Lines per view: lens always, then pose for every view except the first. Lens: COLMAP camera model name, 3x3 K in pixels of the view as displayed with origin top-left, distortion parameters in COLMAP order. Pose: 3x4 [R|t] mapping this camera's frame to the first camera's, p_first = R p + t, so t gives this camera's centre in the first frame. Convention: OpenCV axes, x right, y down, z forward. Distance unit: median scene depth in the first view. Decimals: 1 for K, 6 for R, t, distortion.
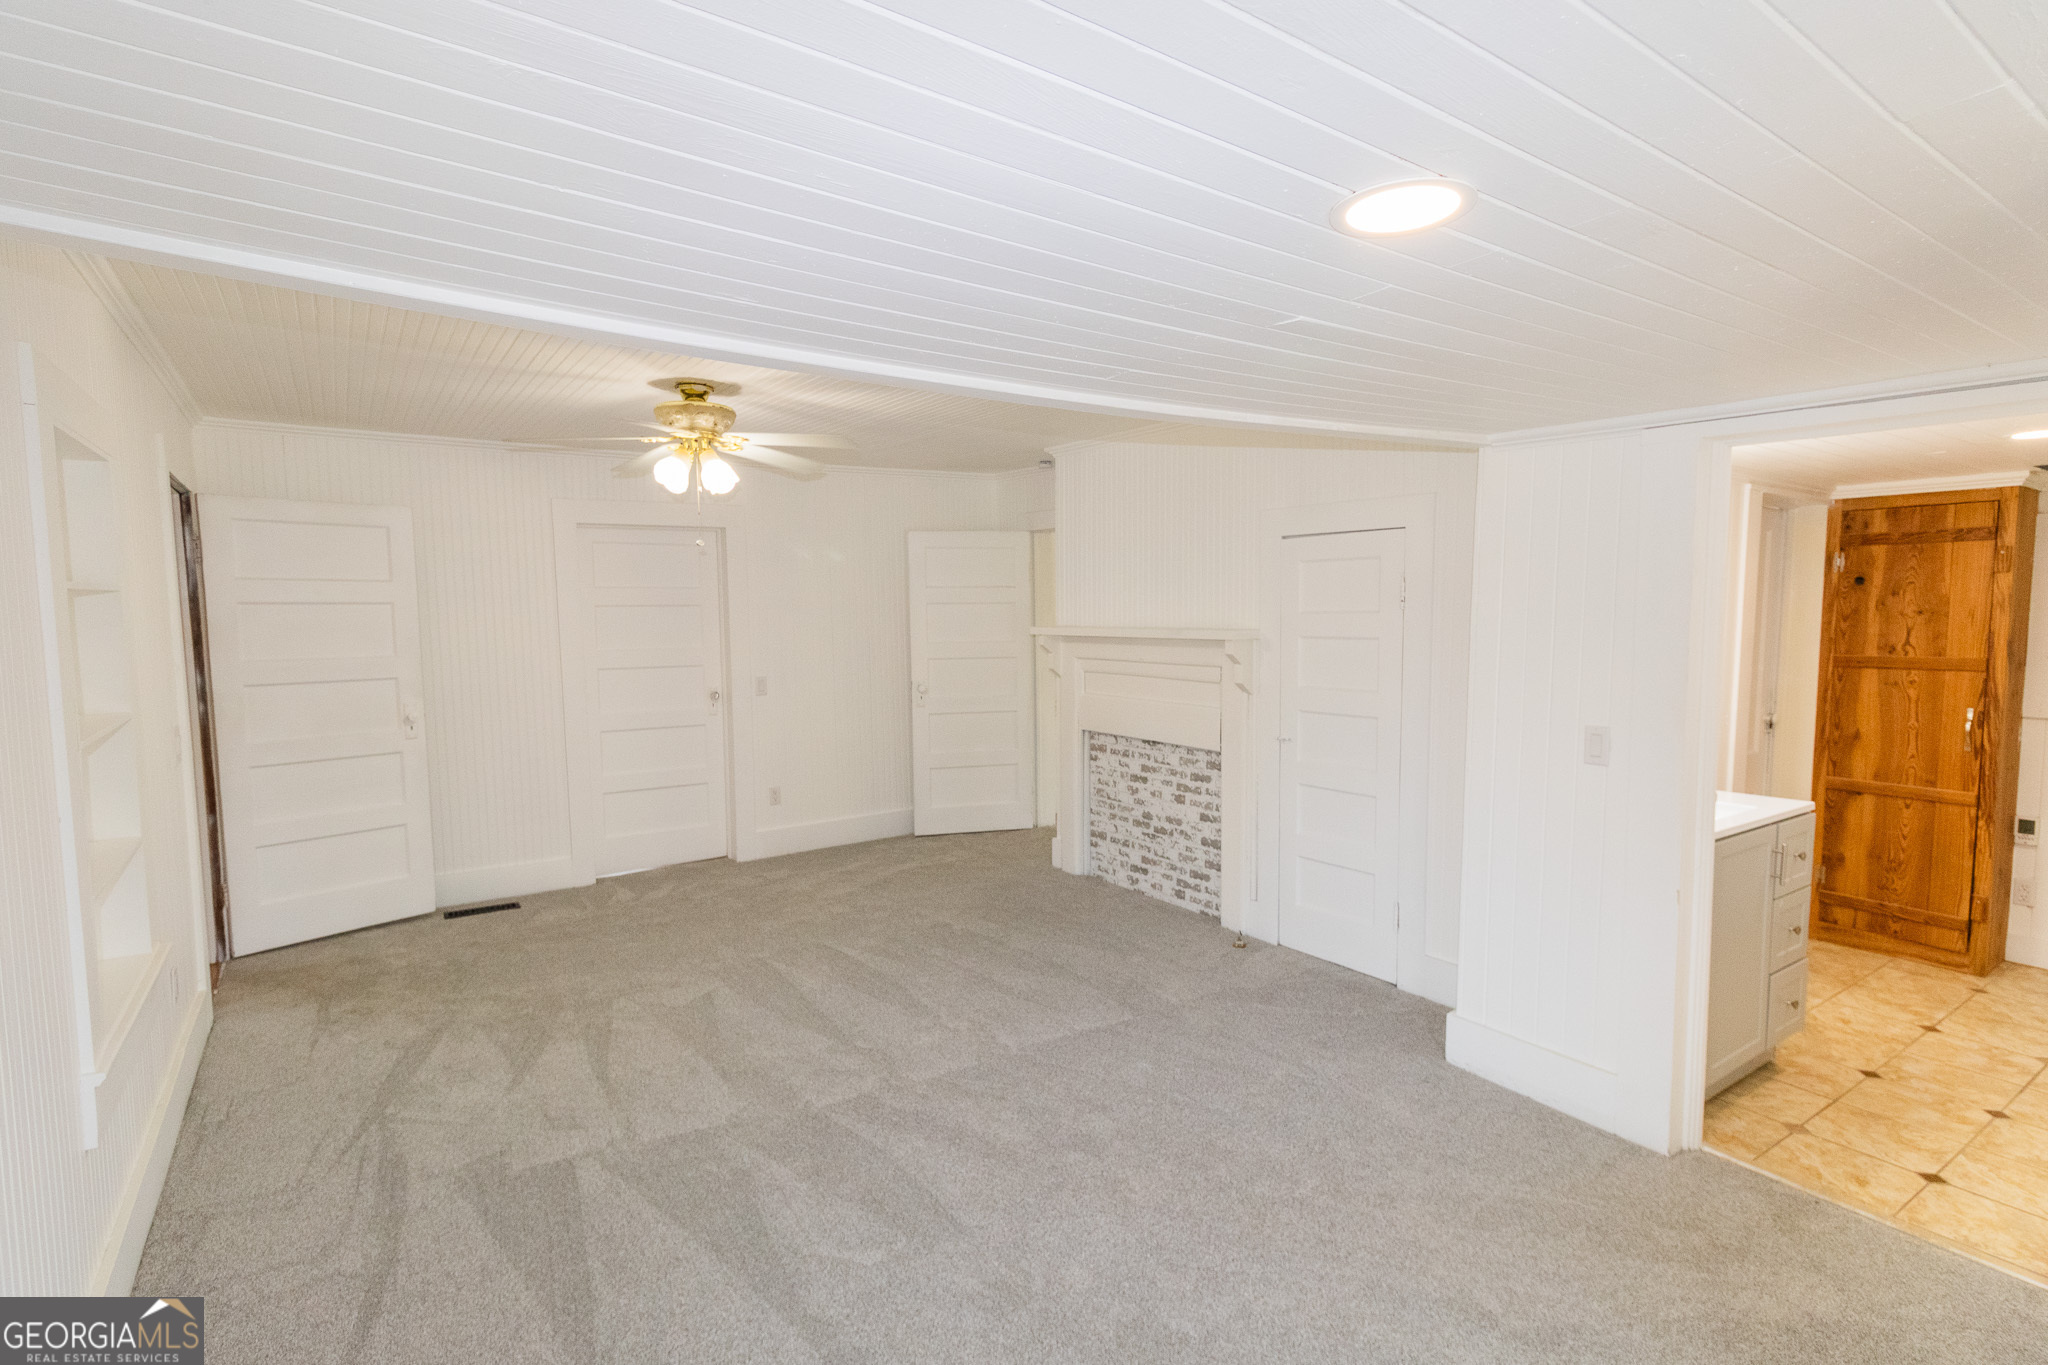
lens RADIAL K [[992.5, 0, 1033.3], [0, 992.5, 696.0], [0, 0, 1]] dist [0.002457, 0.000576]
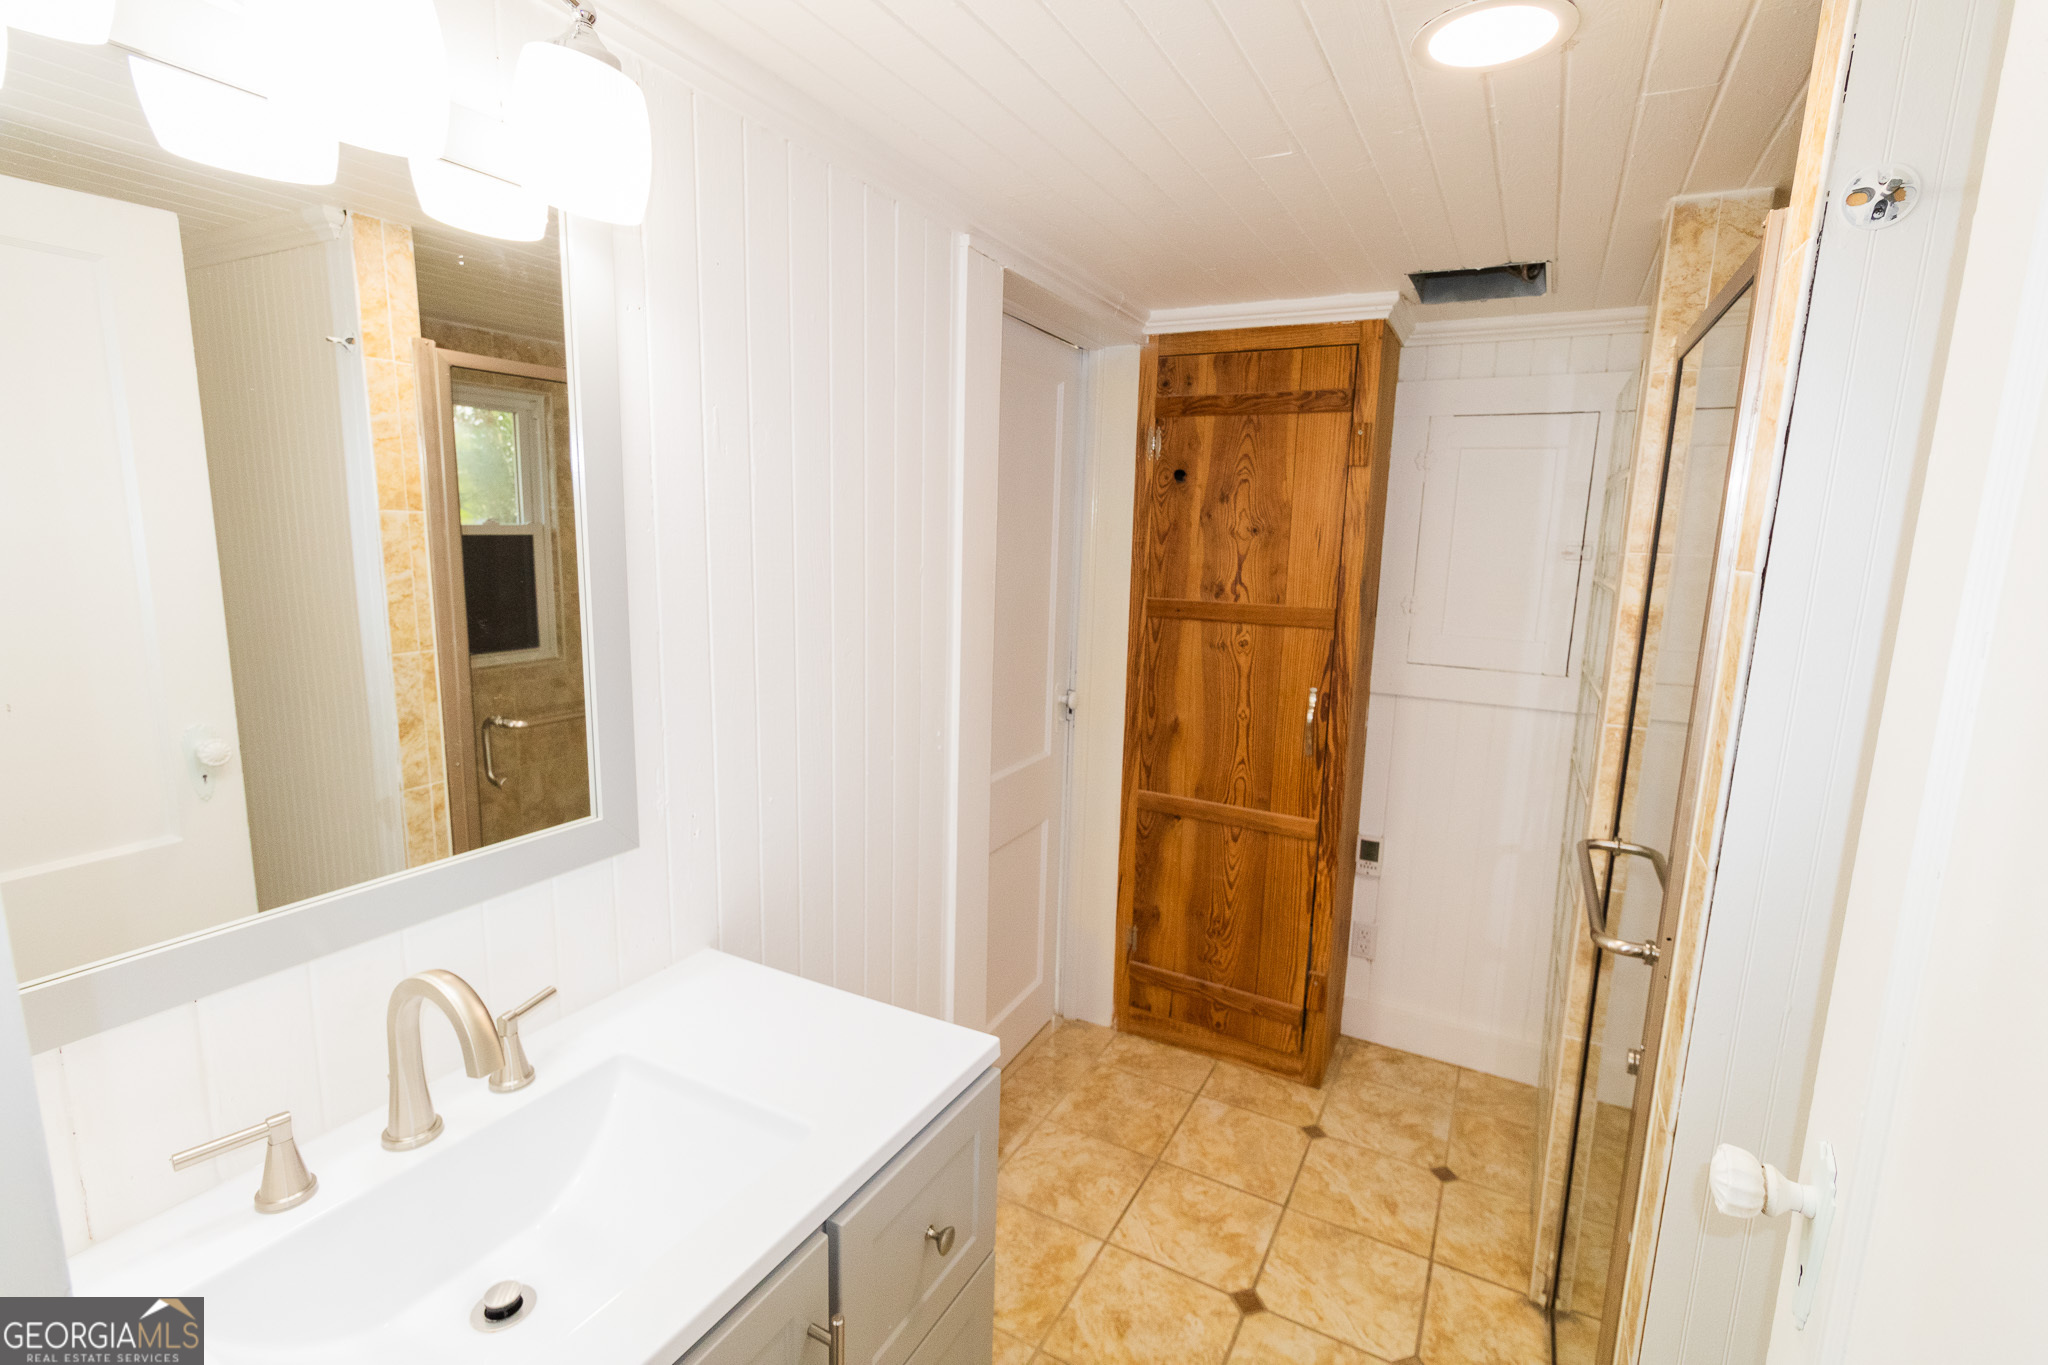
lens RADIAL K [[952.1, 0, 1030.5], [0, 952.1, 694.5], [0, 0, 1]] dist [-0.001611, -0.000575]
pose [[0.887813, -0.049188, 0.457568, 0.492666], [0.005597, 0.995352, 0.096141, -0.040530], [-0.460171, -0.082794, 0.883962, 0.533928]]
